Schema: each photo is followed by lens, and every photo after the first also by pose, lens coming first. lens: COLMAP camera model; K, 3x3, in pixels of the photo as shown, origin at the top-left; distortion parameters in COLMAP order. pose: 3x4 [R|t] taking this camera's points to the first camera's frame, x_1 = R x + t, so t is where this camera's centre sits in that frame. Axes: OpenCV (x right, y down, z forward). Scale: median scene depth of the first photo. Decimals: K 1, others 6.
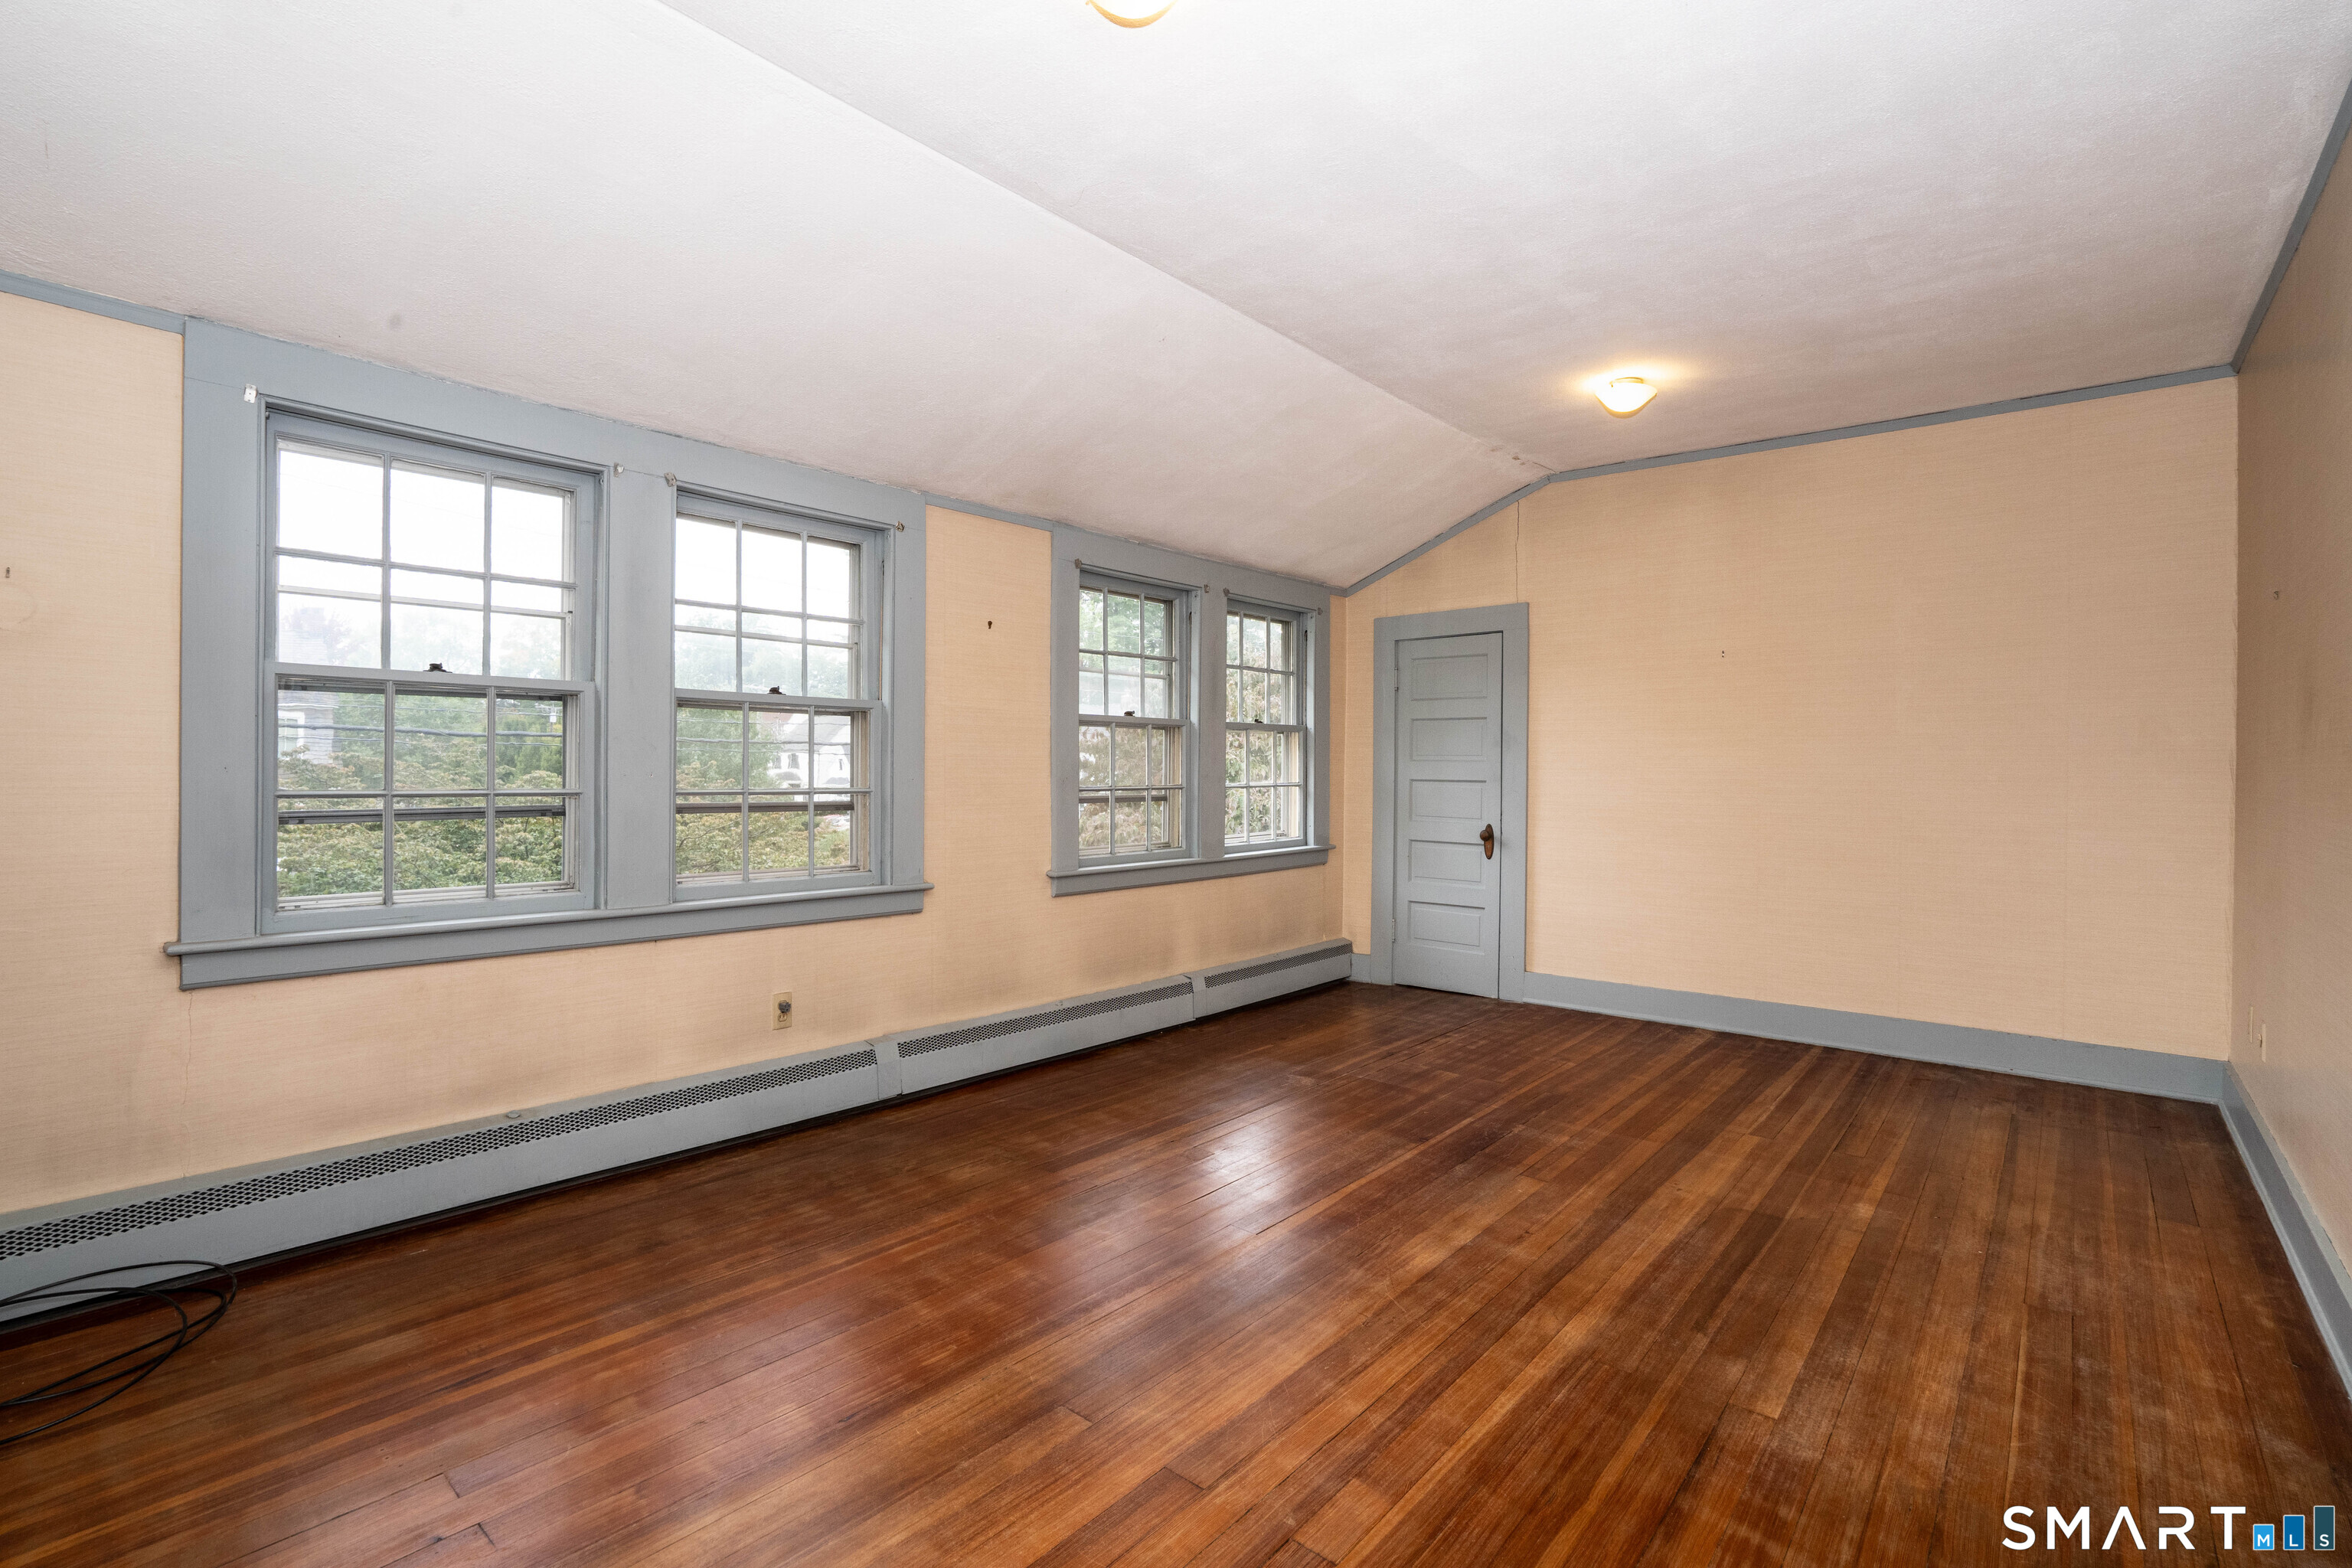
lens RADIAL K [[1071.5, 0, 1163.1], [0, 1071.5, 776.3], [0, 0, 1]] dist [-0.033278, 0.001269]
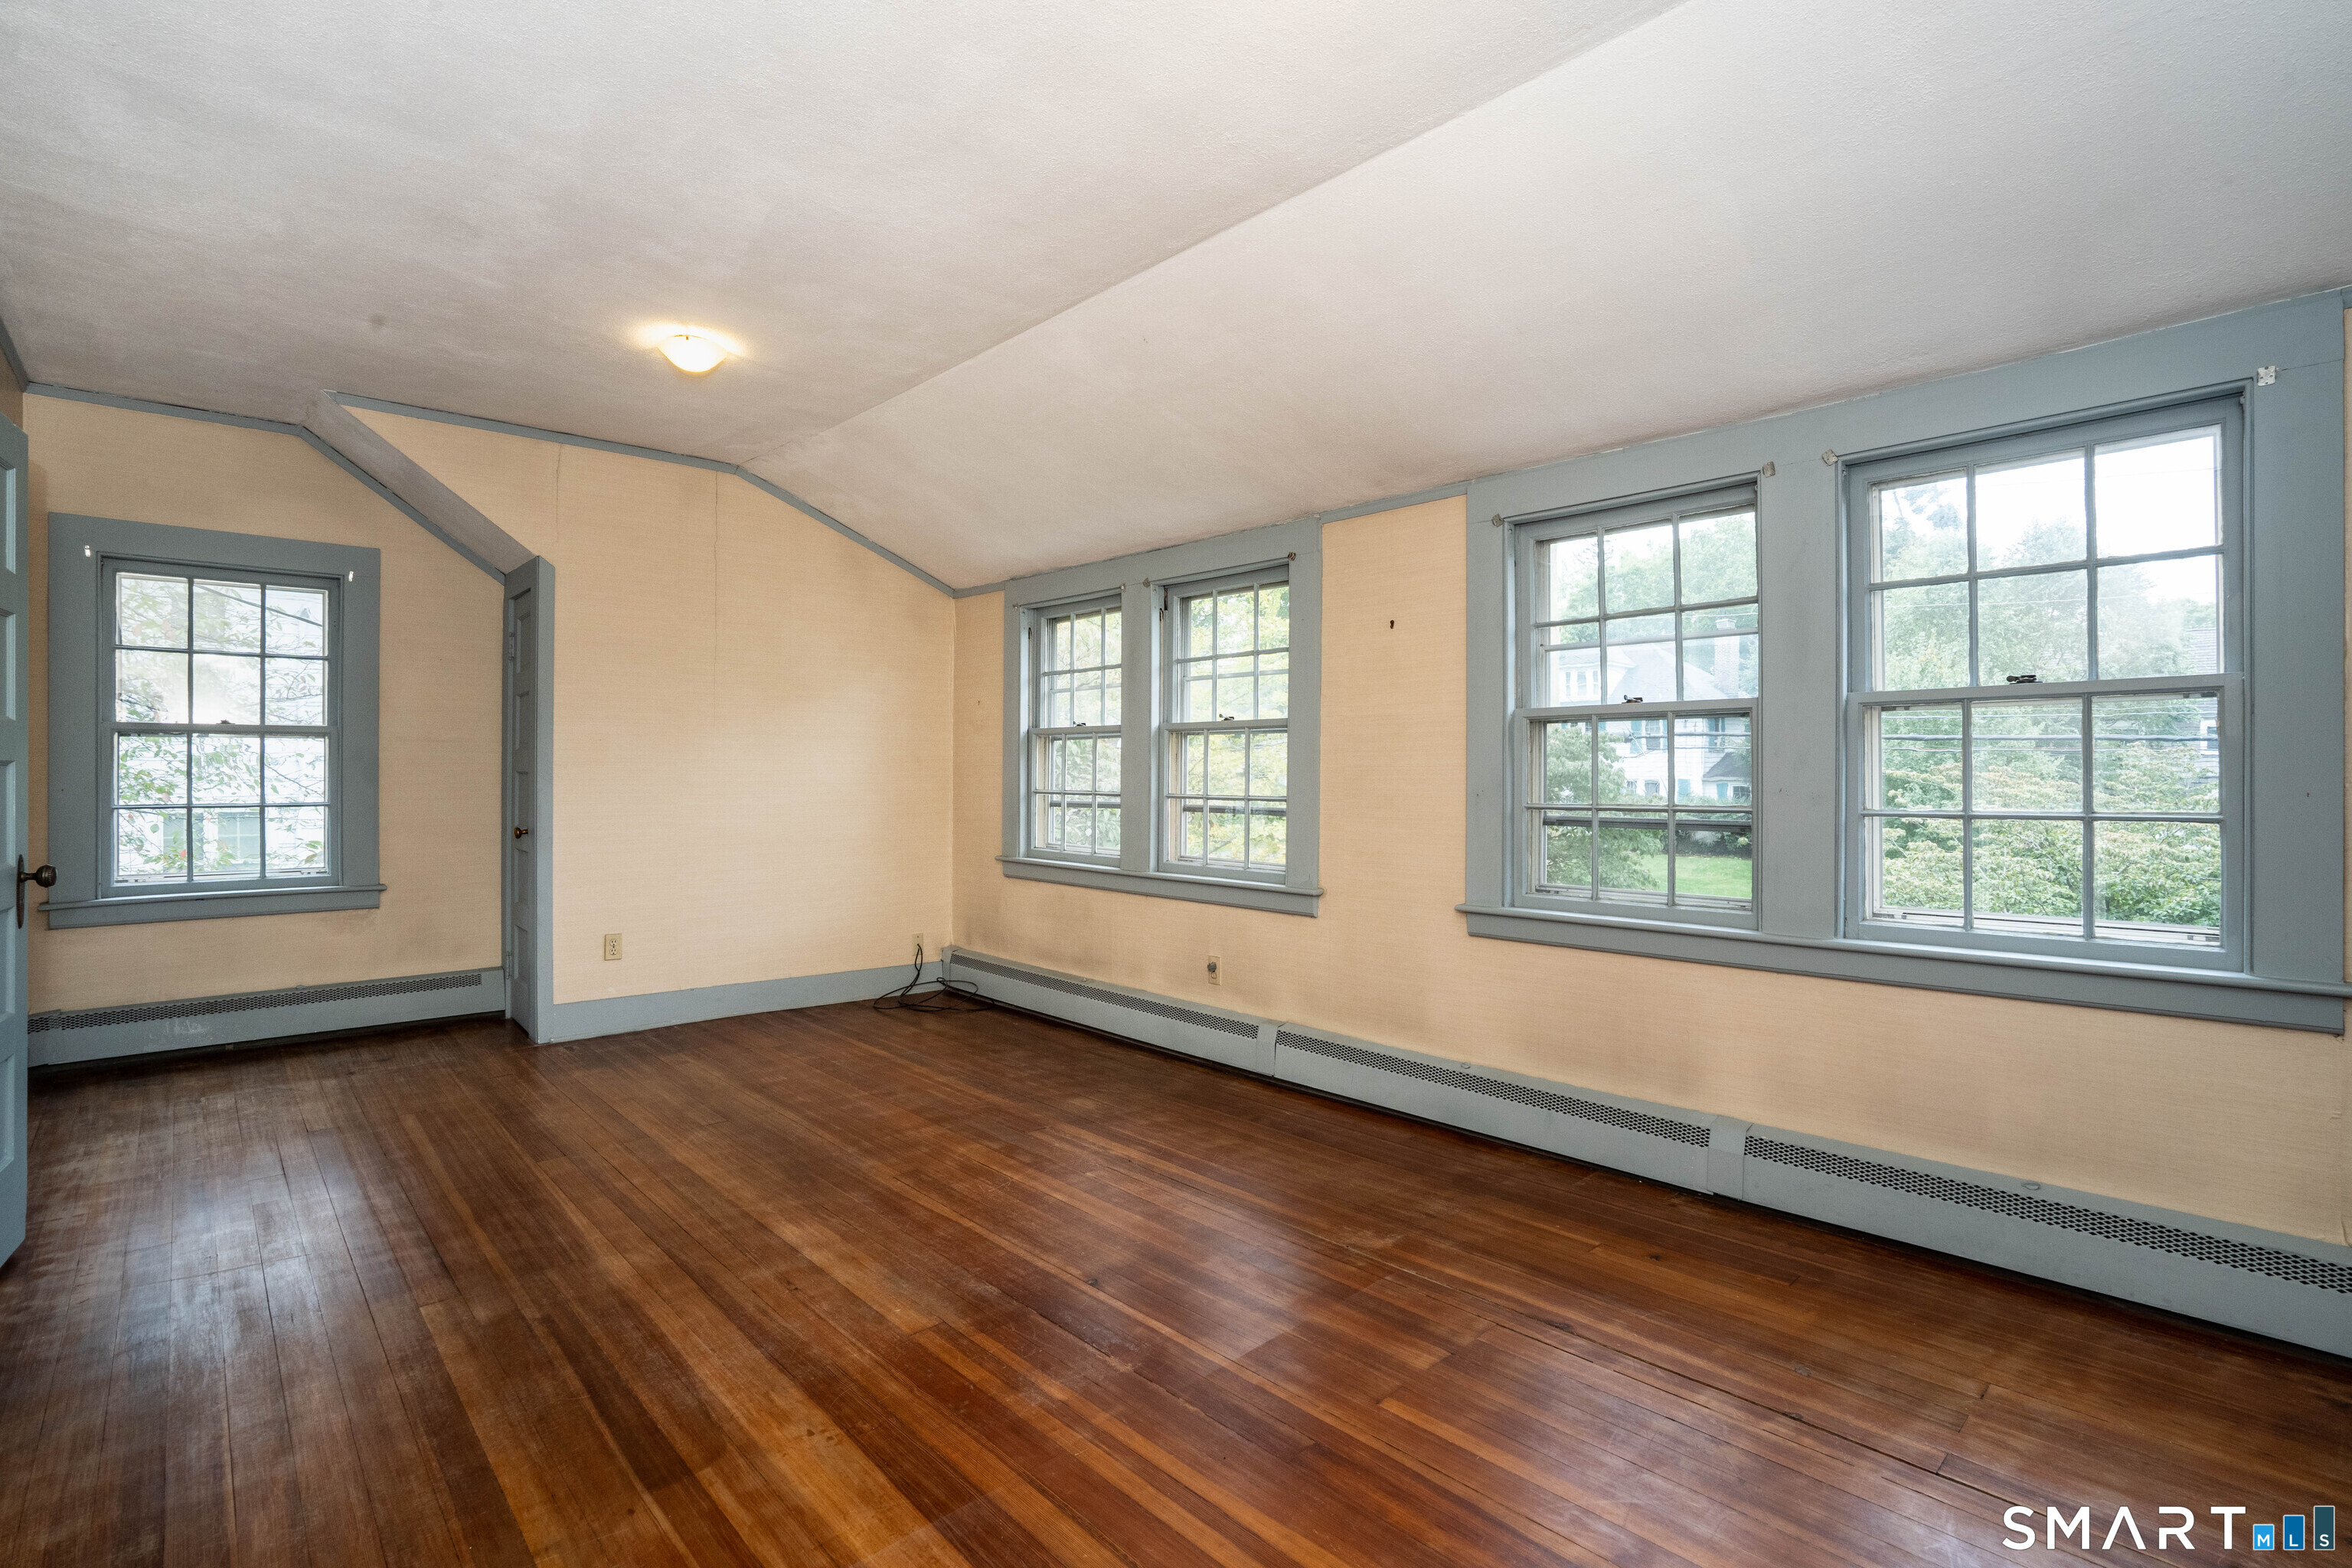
lens RADIAL K [[1071.5, 0, 1163.1], [0, 1071.5, 776.3], [0, 0, 1]] dist [-0.033278, 0.001269]
pose [[-0.106852, -0.011522, -0.994208, 1.128581], [-0.006967, 0.999917, -0.010839, 0.003218], [0.994251, 0.005769, -0.106924, 1.311740]]
